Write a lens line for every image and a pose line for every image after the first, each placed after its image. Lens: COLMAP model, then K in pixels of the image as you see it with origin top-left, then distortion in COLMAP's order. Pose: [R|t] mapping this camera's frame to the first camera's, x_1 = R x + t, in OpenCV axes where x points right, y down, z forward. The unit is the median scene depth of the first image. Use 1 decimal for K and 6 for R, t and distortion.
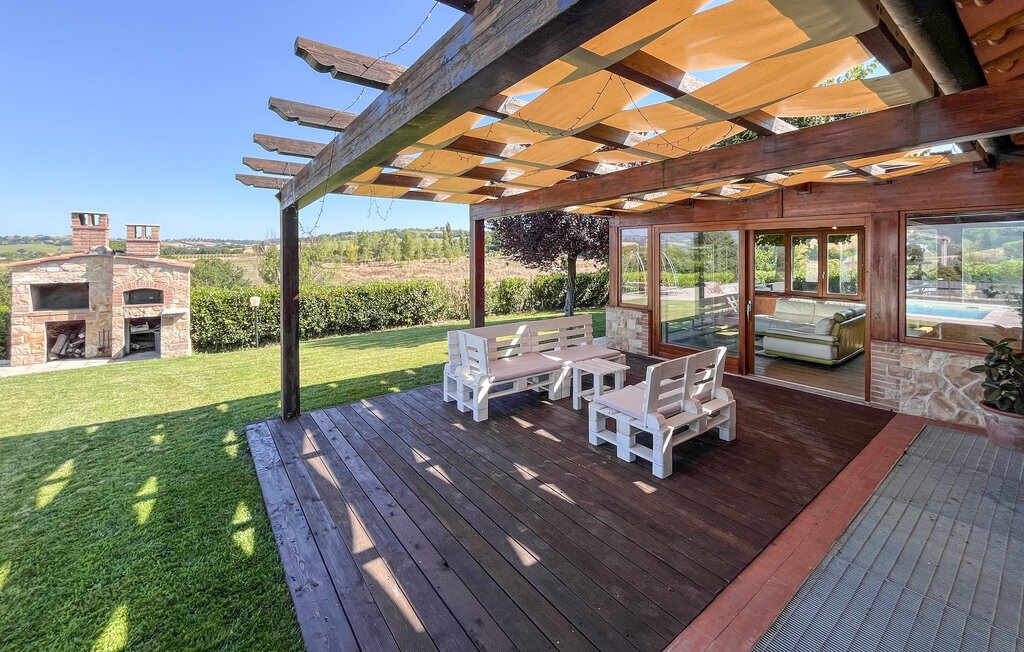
lens RADIAL K [[428.2, 0, 512.6], [0, 428.2, 257.3], [0, 0, 1]] dist [0.002066, -0.000038]
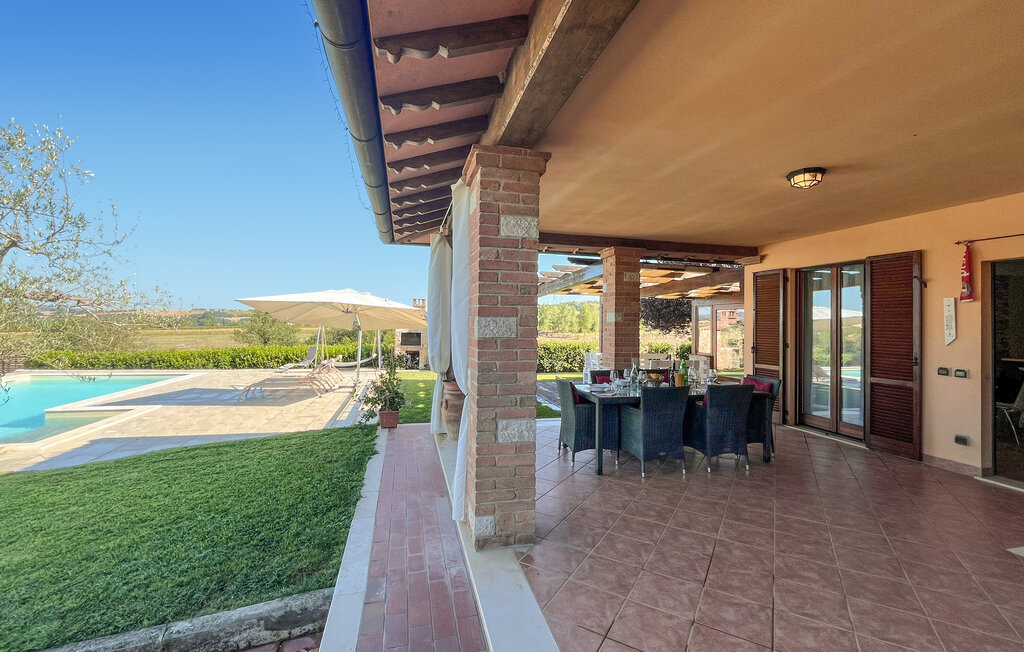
lens RADIAL K [[440.2, 0, 513.4], [0, 440.2, 318.9], [0, 0, 1]] dist [0.002563, 0.000017]
pose [[0.919916, 0.012703, -0.391909, 0.232219], [-0.023199, 0.999488, -0.022057, 0.027638], [0.391428, 0.029383, 0.919740, -0.737727]]
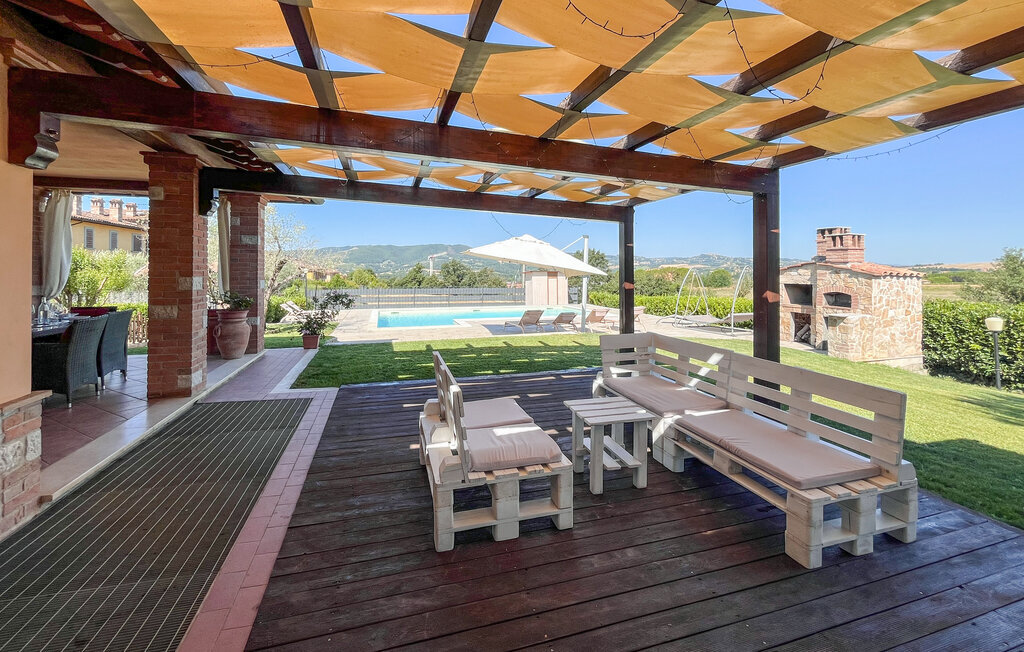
lens RADIAL K [[428.2, 0, 508.4], [0, 428.2, 266.7], [0, 0, 1]] dist [0.002066, -0.000038]
pose [[-0.356688, -0.009613, -0.934174, 0.474082], [-0.012225, 0.999909, -0.005622, 0.023353], [0.934144, 0.009415, -0.356773, 0.599618]]
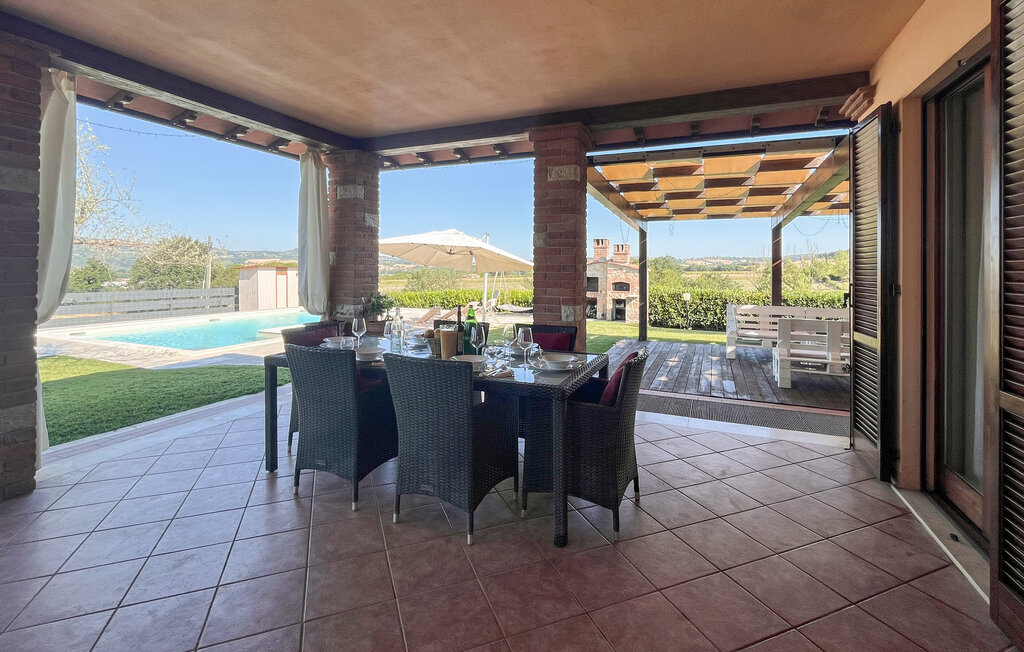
lens RADIAL K [[457.3, 0, 510.7], [0, 457.3, 240.4], [0, 0, 1]] dist [-0.004917, 0.000003]
pose [[0.494749, -0.049070, -0.867649, 0.495024], [-0.017212, 0.997655, -0.066237, 0.036609], [0.868865, 0.047705, 0.492745, -0.271799]]
